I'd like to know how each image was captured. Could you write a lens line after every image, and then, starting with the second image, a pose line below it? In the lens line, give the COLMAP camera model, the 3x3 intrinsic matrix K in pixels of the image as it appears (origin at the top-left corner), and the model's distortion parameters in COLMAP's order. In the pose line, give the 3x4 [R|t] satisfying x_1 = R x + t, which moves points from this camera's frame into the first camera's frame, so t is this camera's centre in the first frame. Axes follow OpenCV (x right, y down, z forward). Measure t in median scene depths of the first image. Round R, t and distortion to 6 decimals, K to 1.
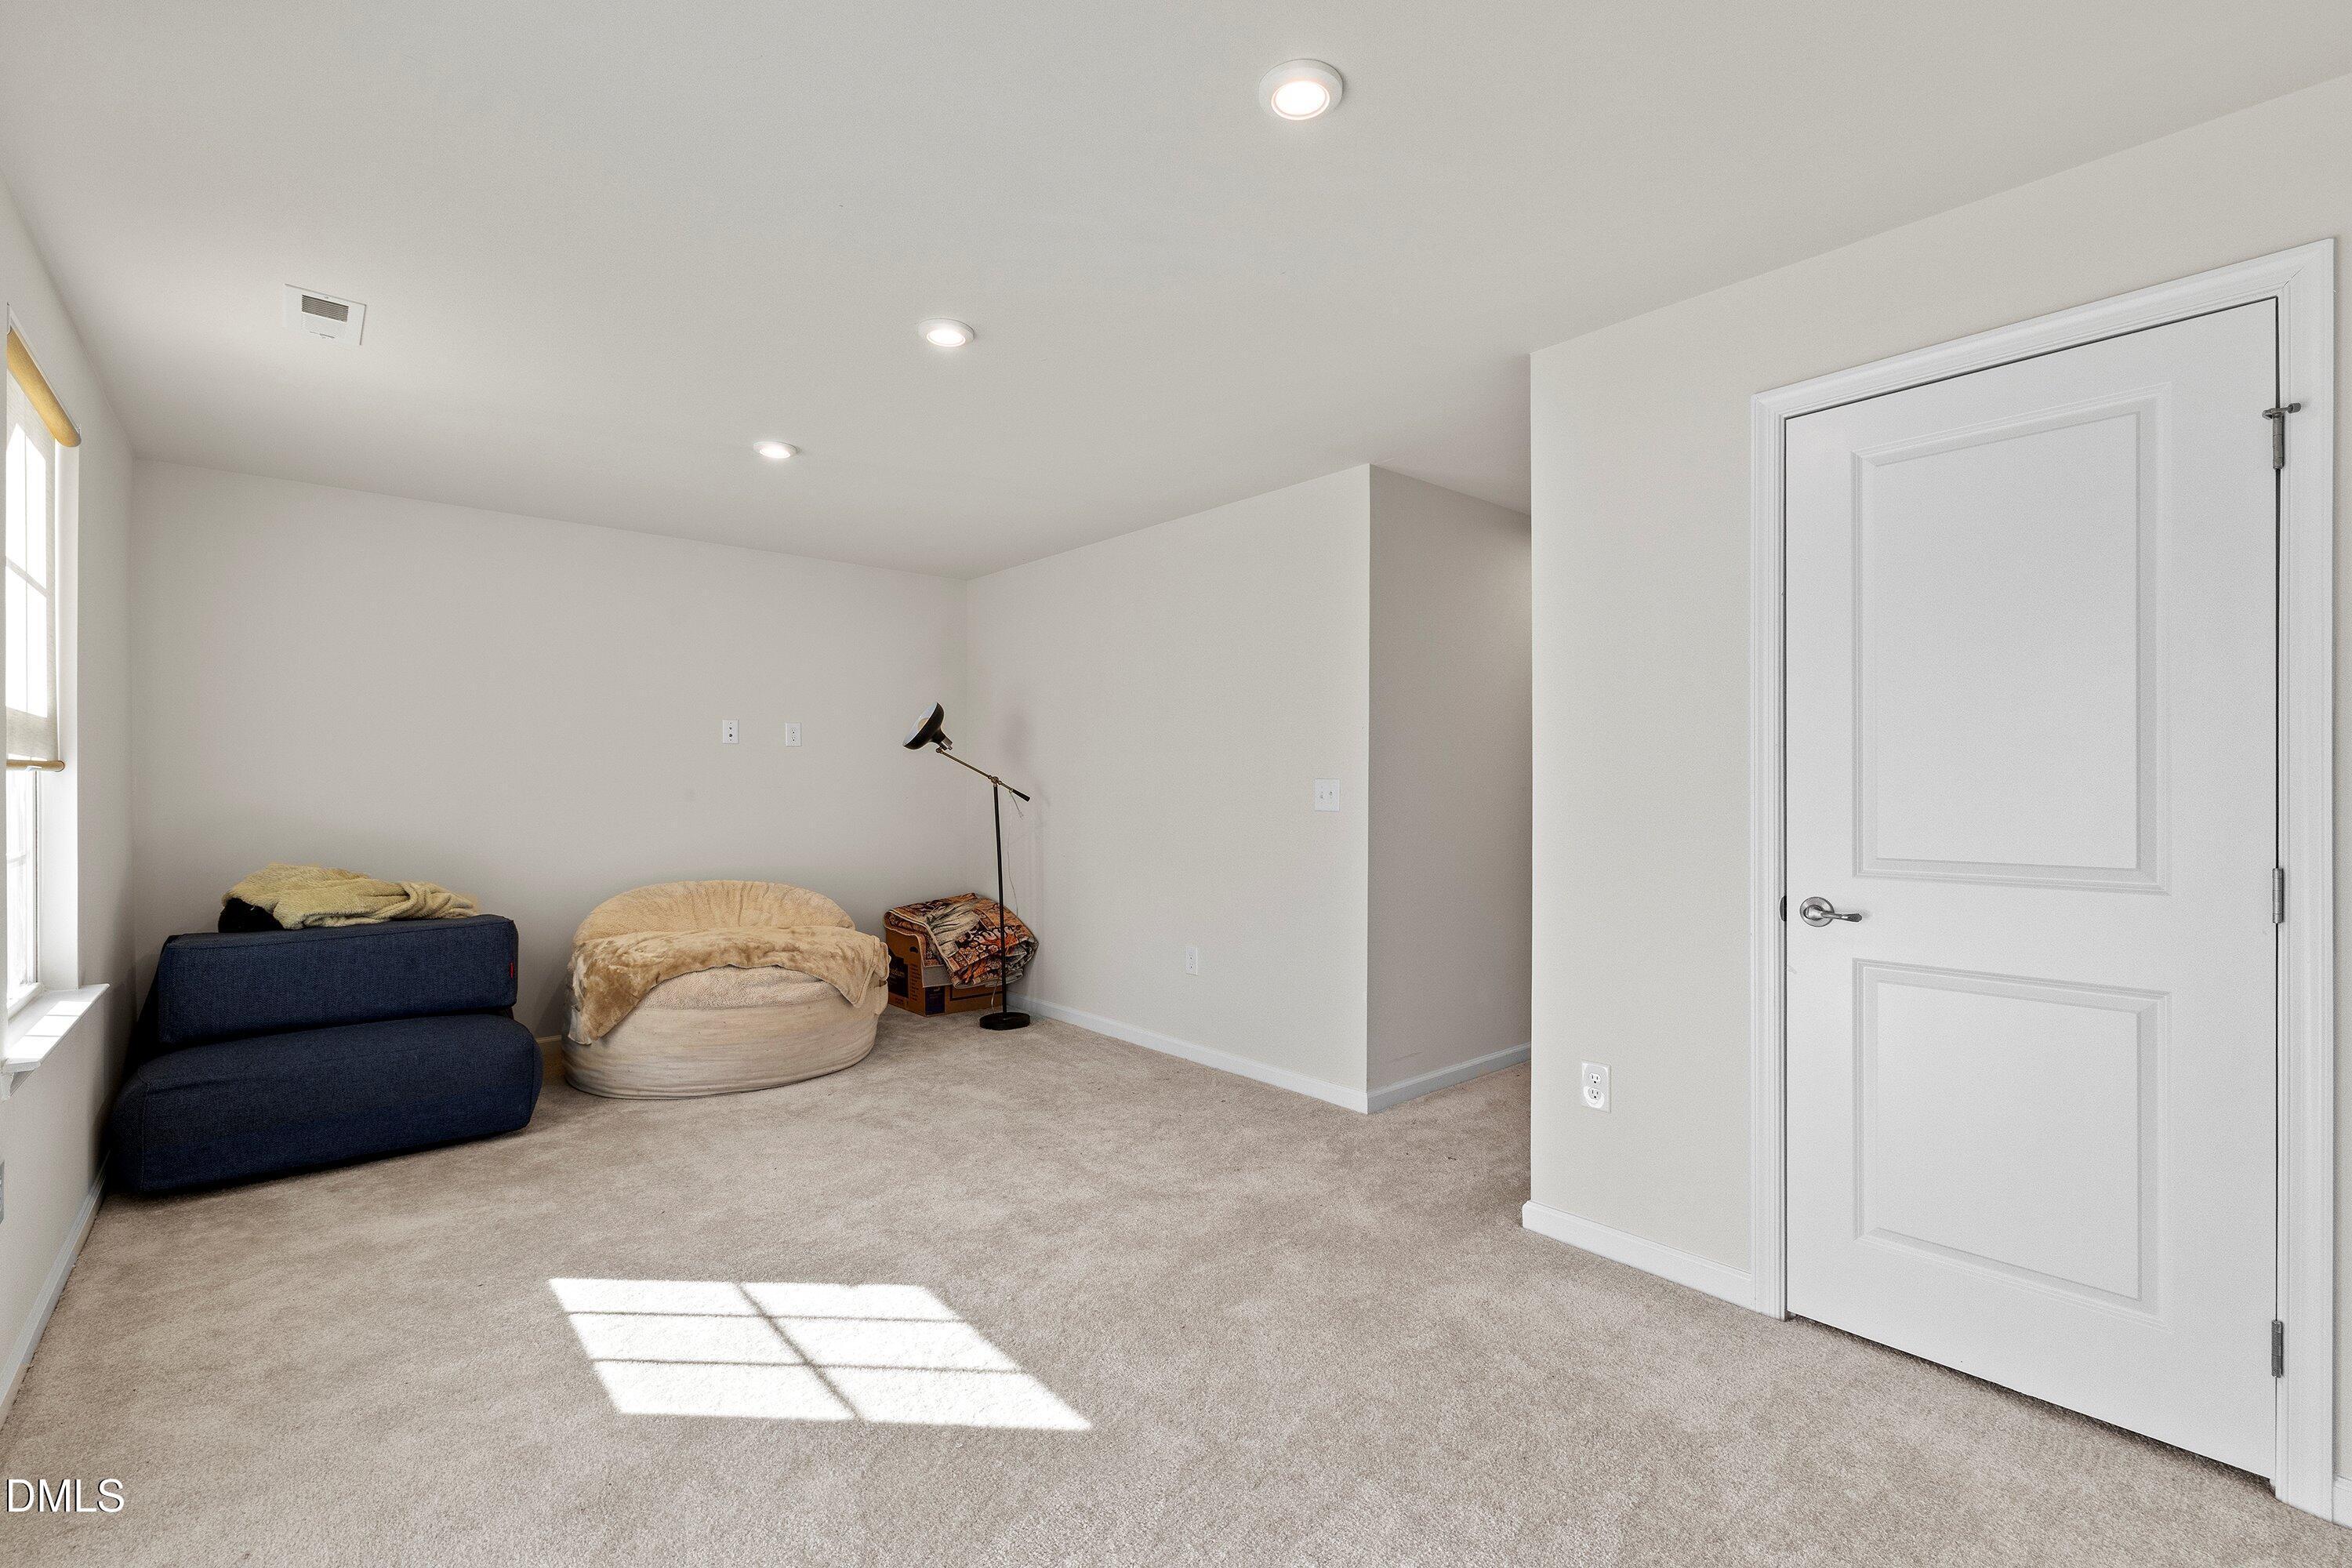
lens RADIAL K [[1029.3, 0, 1186.9], [0, 1029.3, 791.1], [0, 0, 1]] dist [0.005917, 0.000089]
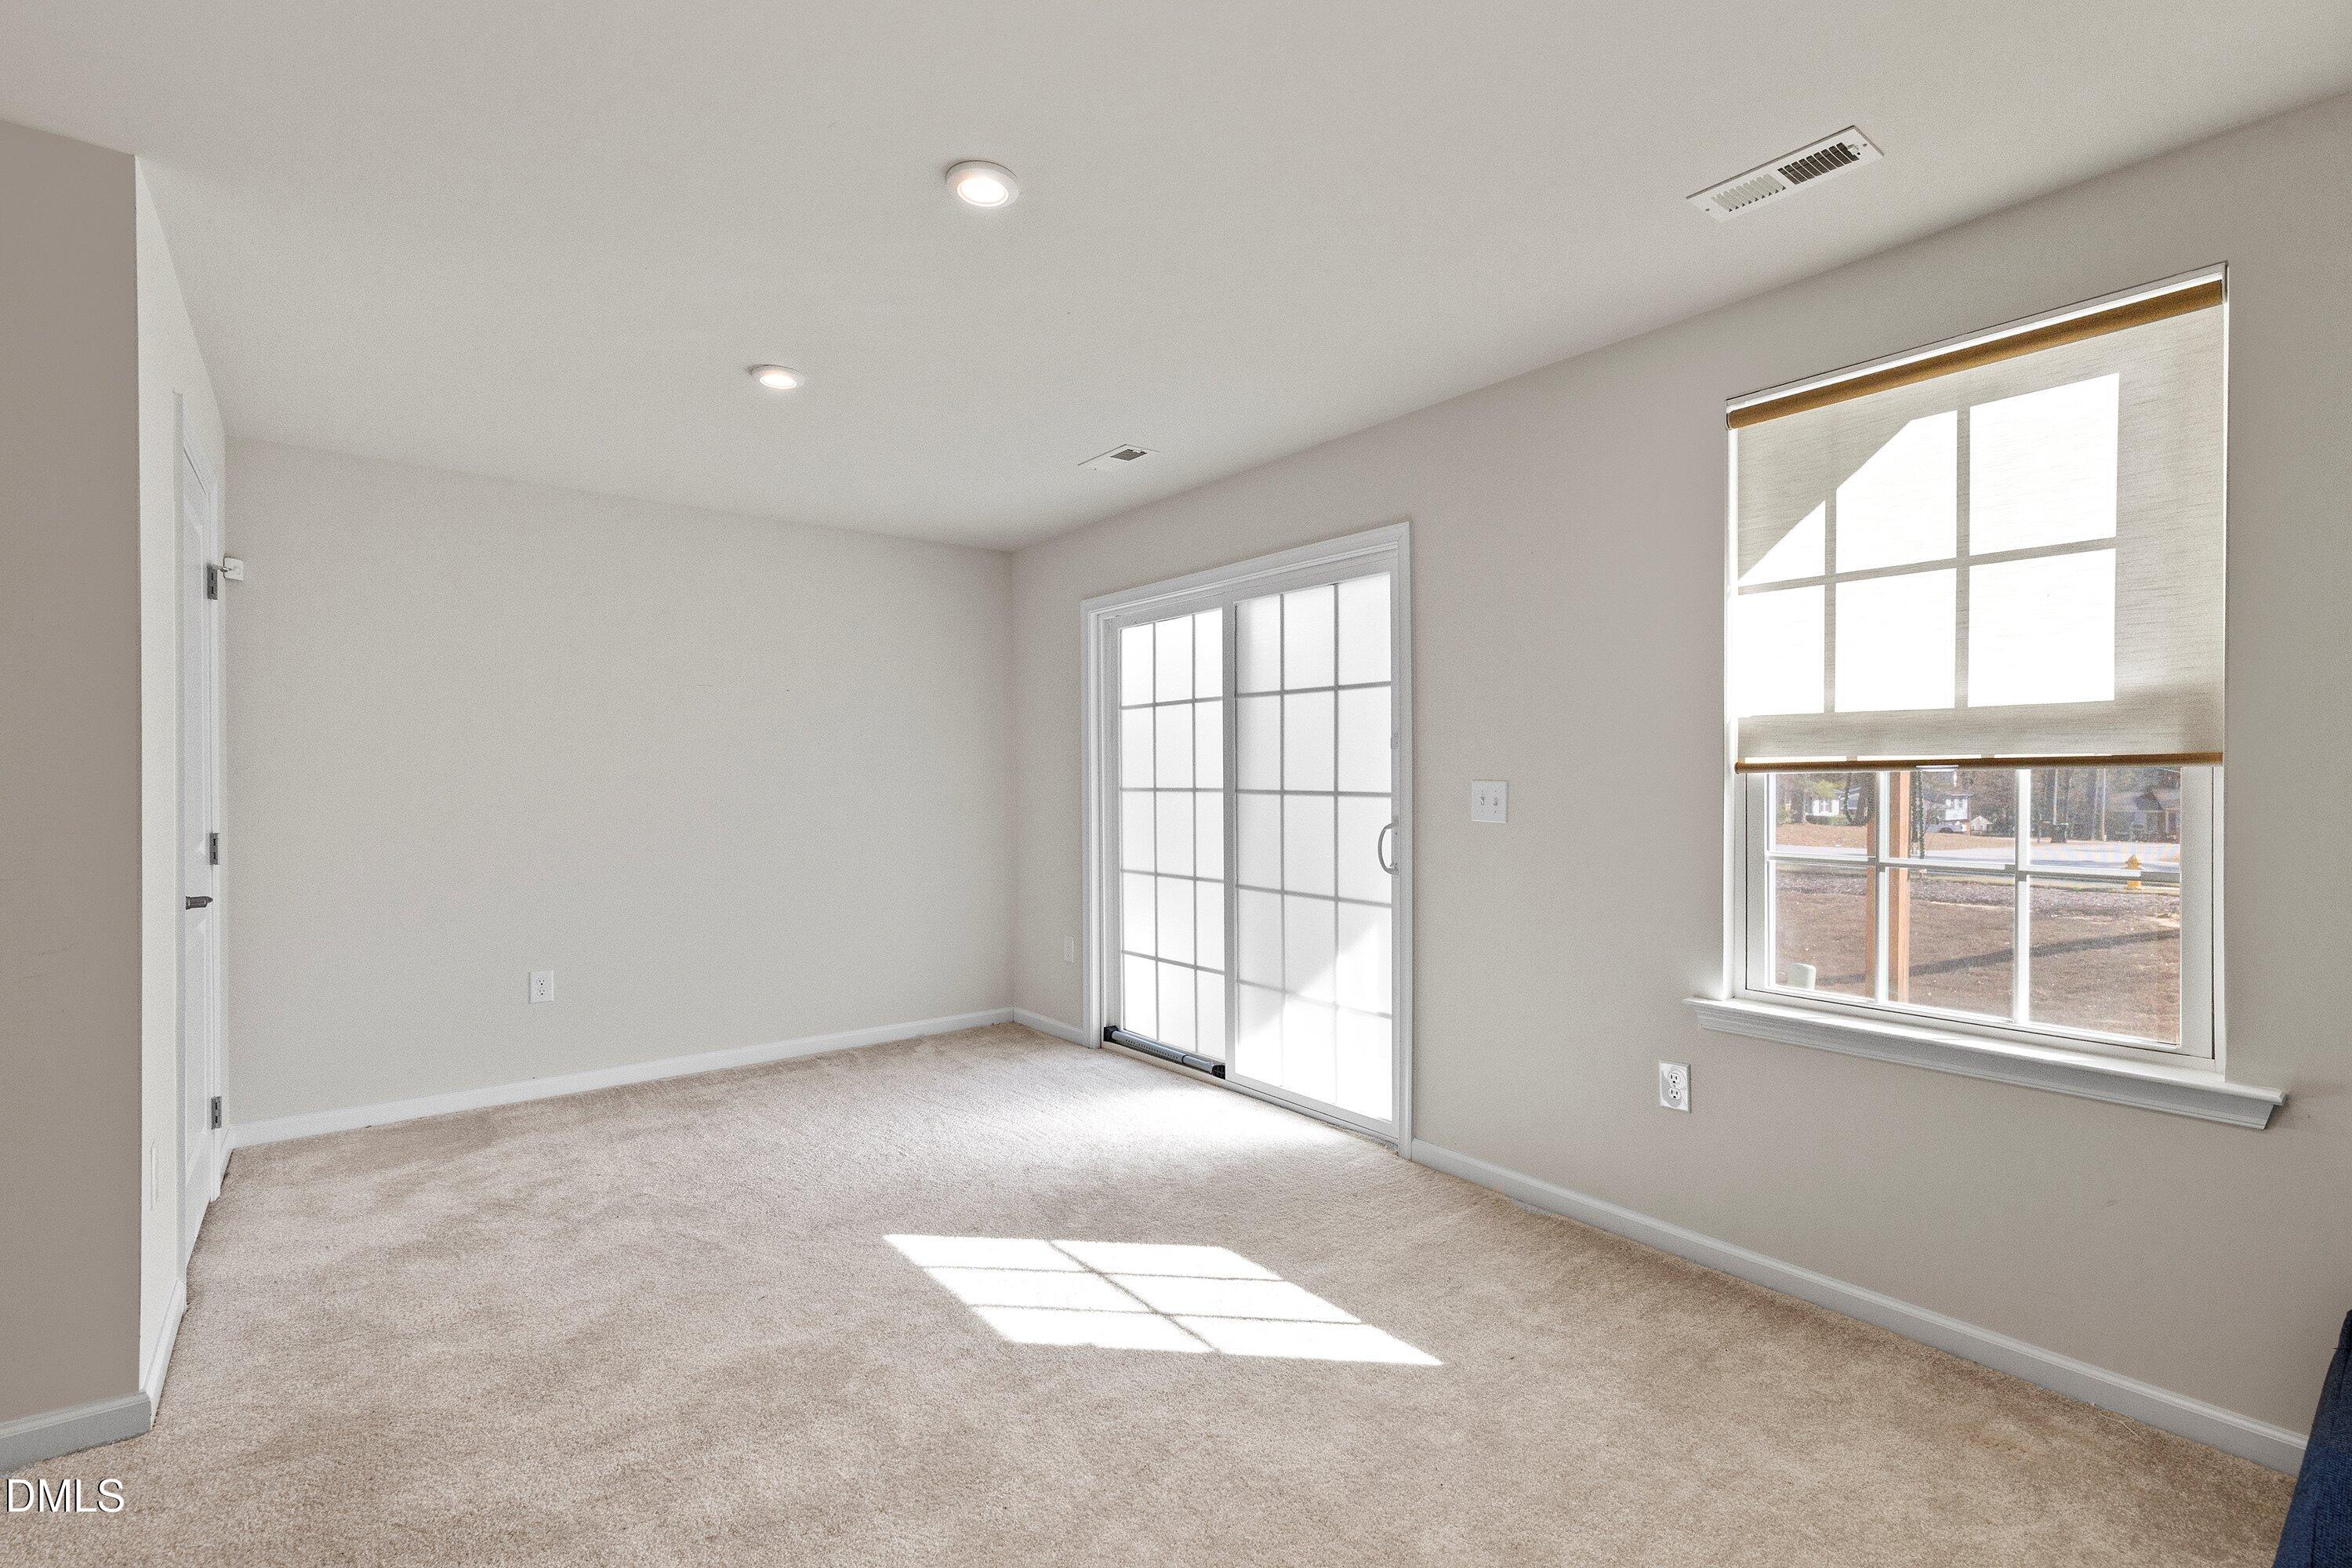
lens RADIAL K [[1051.3, 0, 1176.0], [0, 1051.3, 784.0], [0, 0, 1]] dist [0.002033, -0.000018]
pose [[-0.998979, -0.003330, 0.045054, -0.490884], [-0.002964, 0.999962, 0.008188, -0.021502], [-0.045080, 0.008046, -0.998951, 2.126971]]
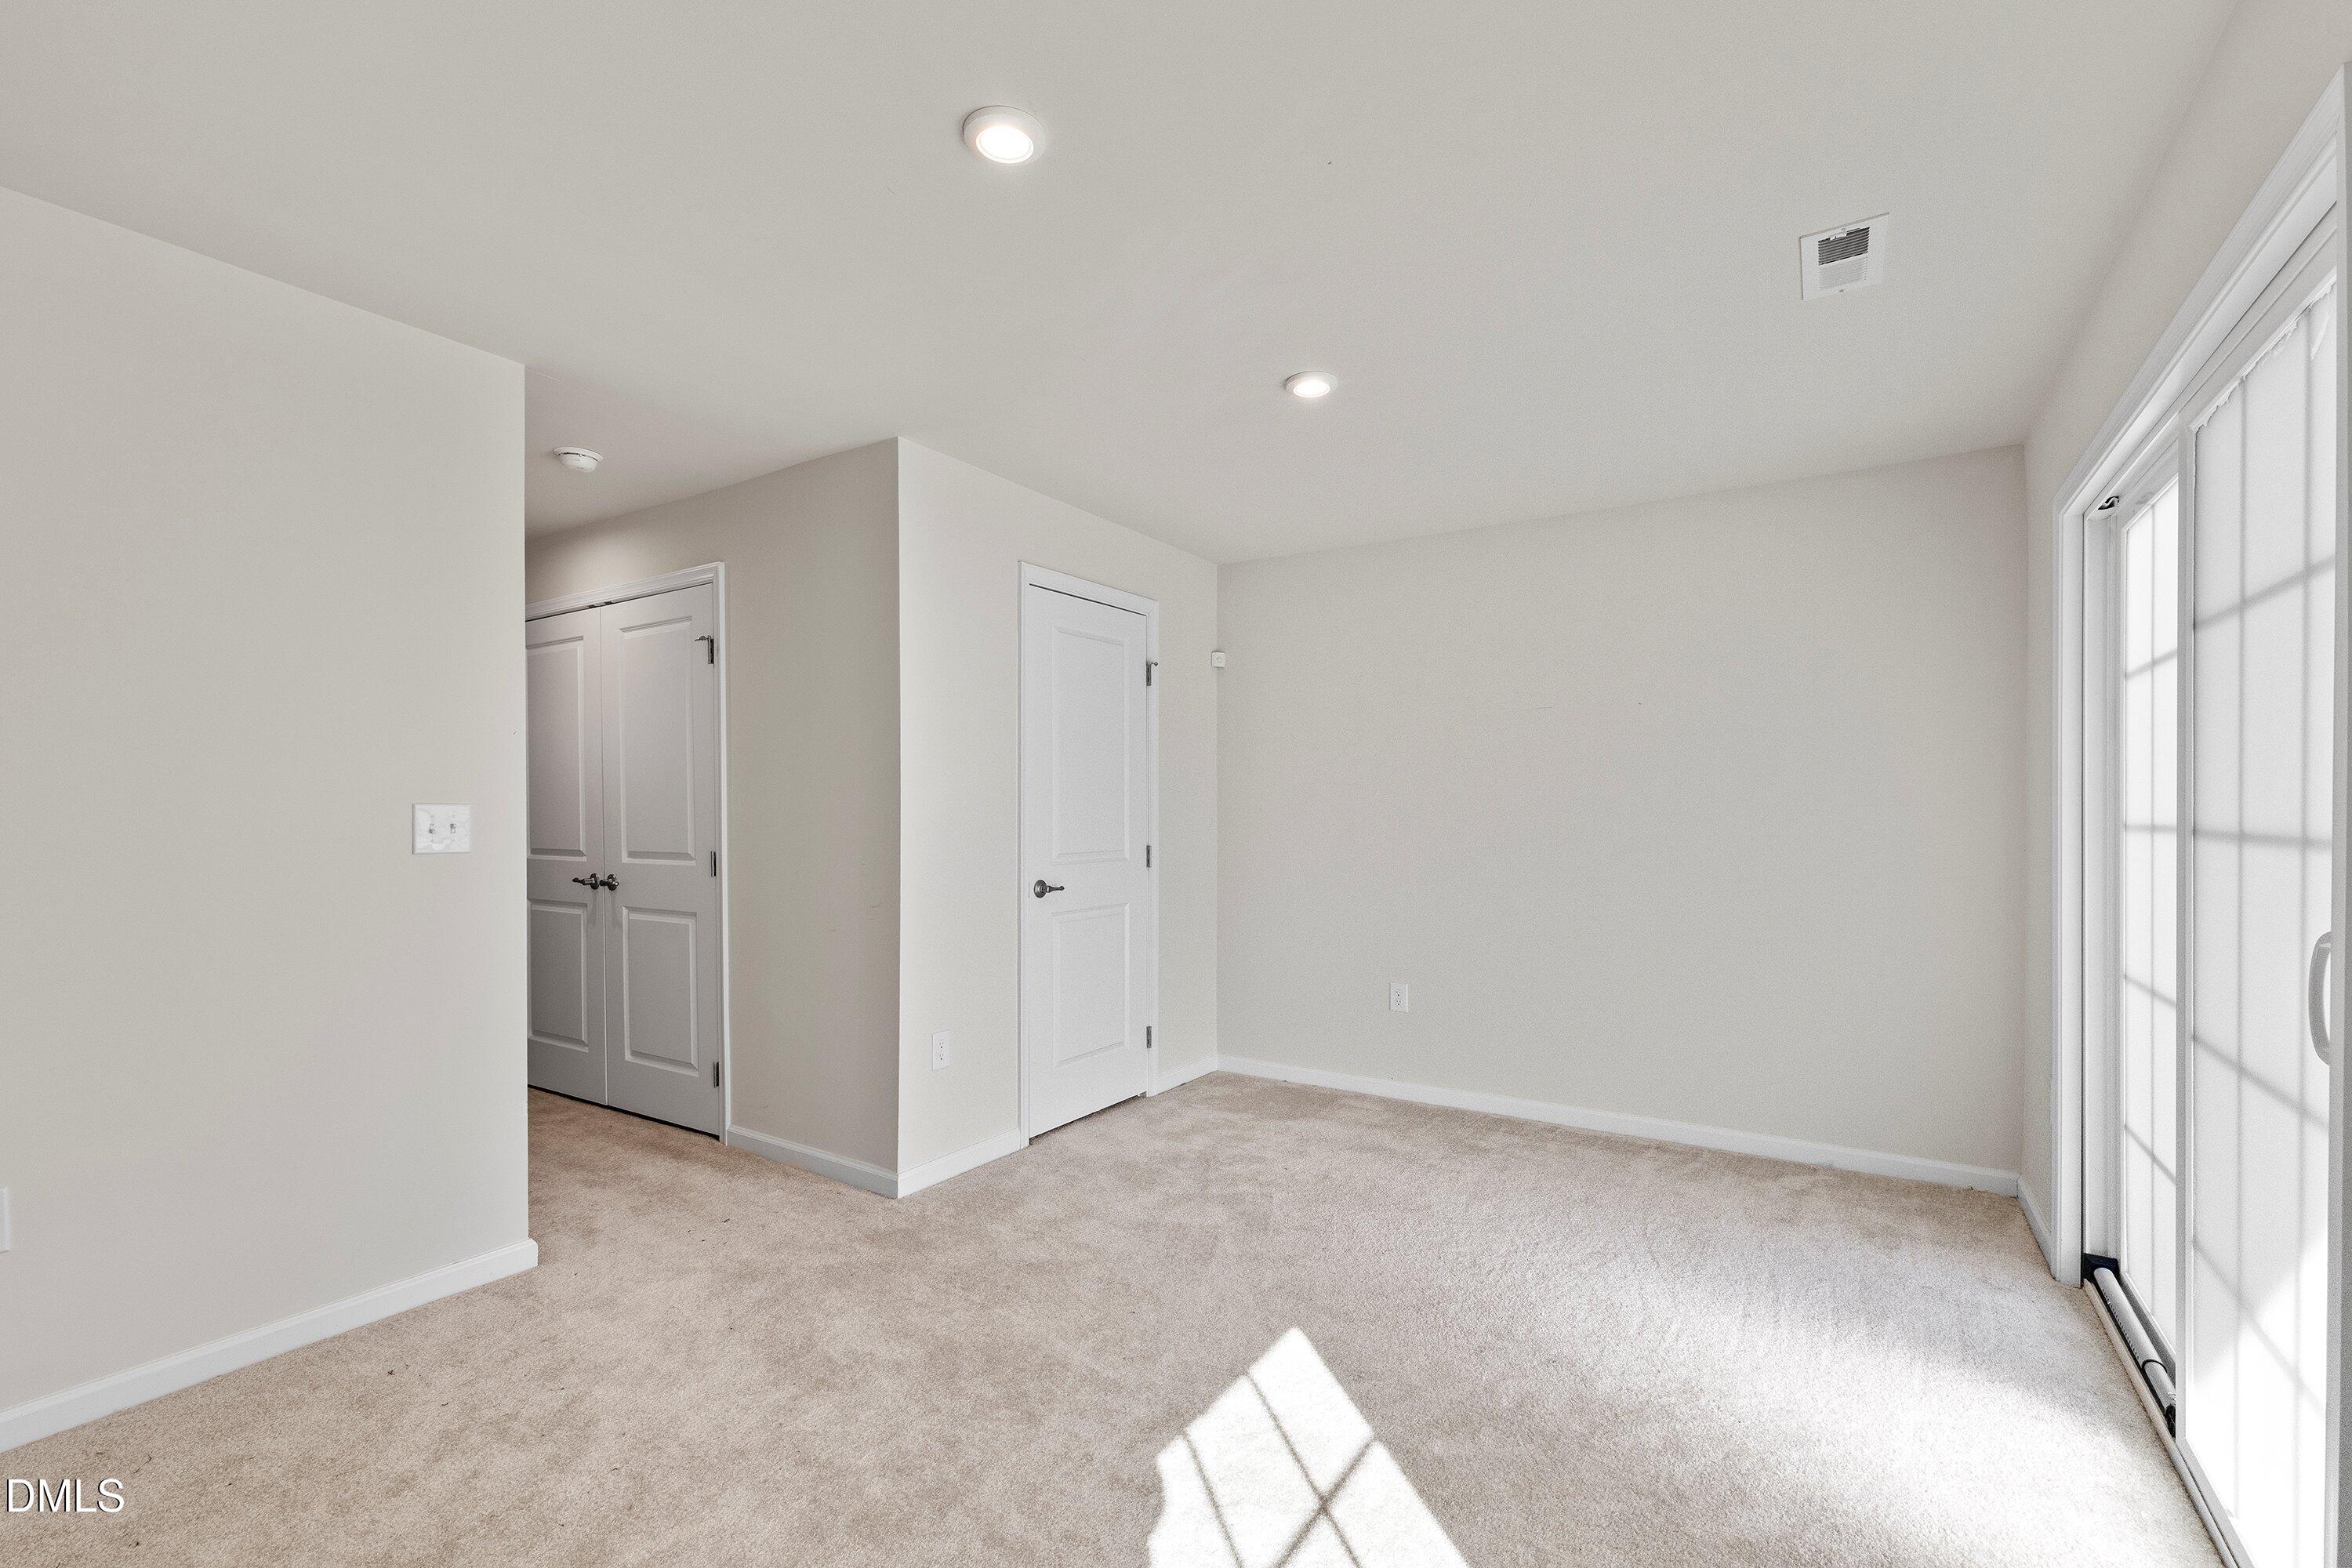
lens RADIAL K [[1040.3, 0, 1182.7], [0, 1040.3, 817.0], [0, 0, 1]] dist [0.000759, -0.000269]
pose [[-0.279660, -0.009212, 0.960055, -1.103928], [0.001823, 0.999947, 0.010126, -0.016690], [-0.960097, 0.004582, -0.279628, 1.294267]]
